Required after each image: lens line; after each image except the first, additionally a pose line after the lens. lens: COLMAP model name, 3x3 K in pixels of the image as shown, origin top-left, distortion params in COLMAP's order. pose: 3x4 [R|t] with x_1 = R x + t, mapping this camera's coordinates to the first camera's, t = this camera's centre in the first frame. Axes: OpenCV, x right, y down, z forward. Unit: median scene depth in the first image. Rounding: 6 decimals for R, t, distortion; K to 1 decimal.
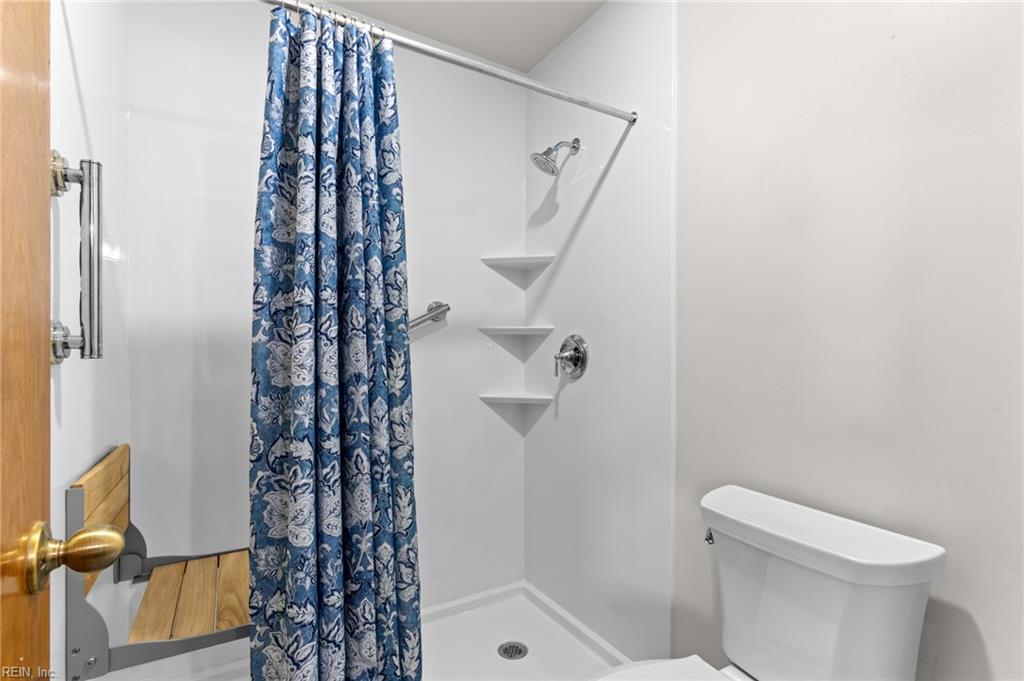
lens RADIAL K [[475.8, 0, 512.4], [0, 475.8, 352.5], [0, 0, 1]] dist [-0.003220, 0.000257]
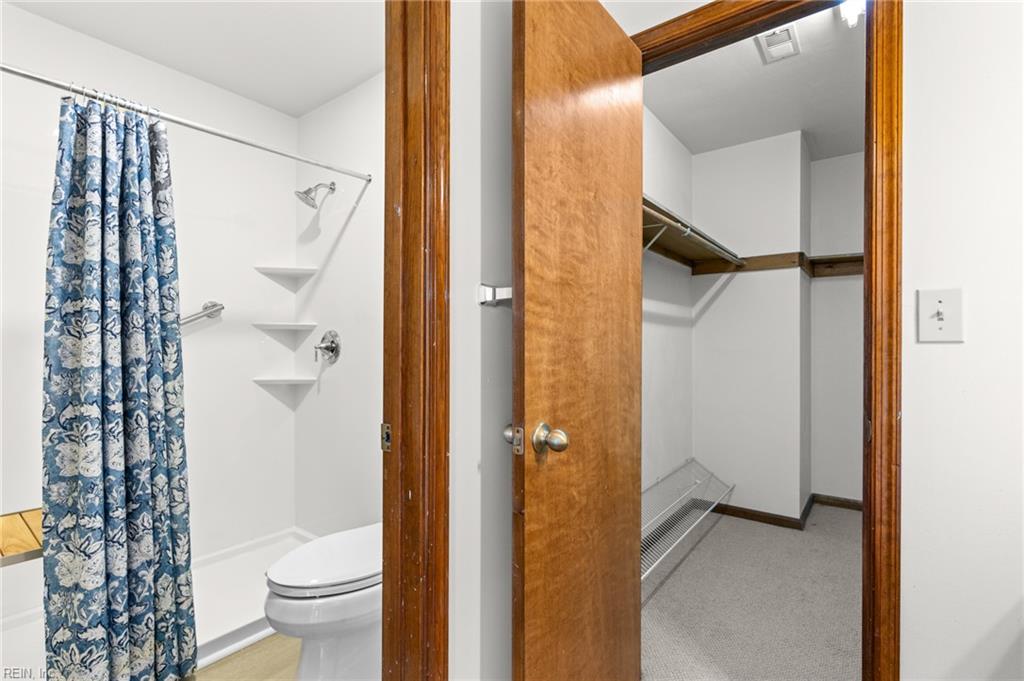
lens RADIAL K [[474.9, 0, 509.4], [0, 474.9, 344.6], [0, 0, 1]] dist [0.003056, 0.000117]
pose [[0.931554, -0.000228, 0.363603, 0.198855], [-0.000689, 0.999997, 0.002391, -0.001408], [-0.363602, -0.002478, 0.931551, -0.749066]]
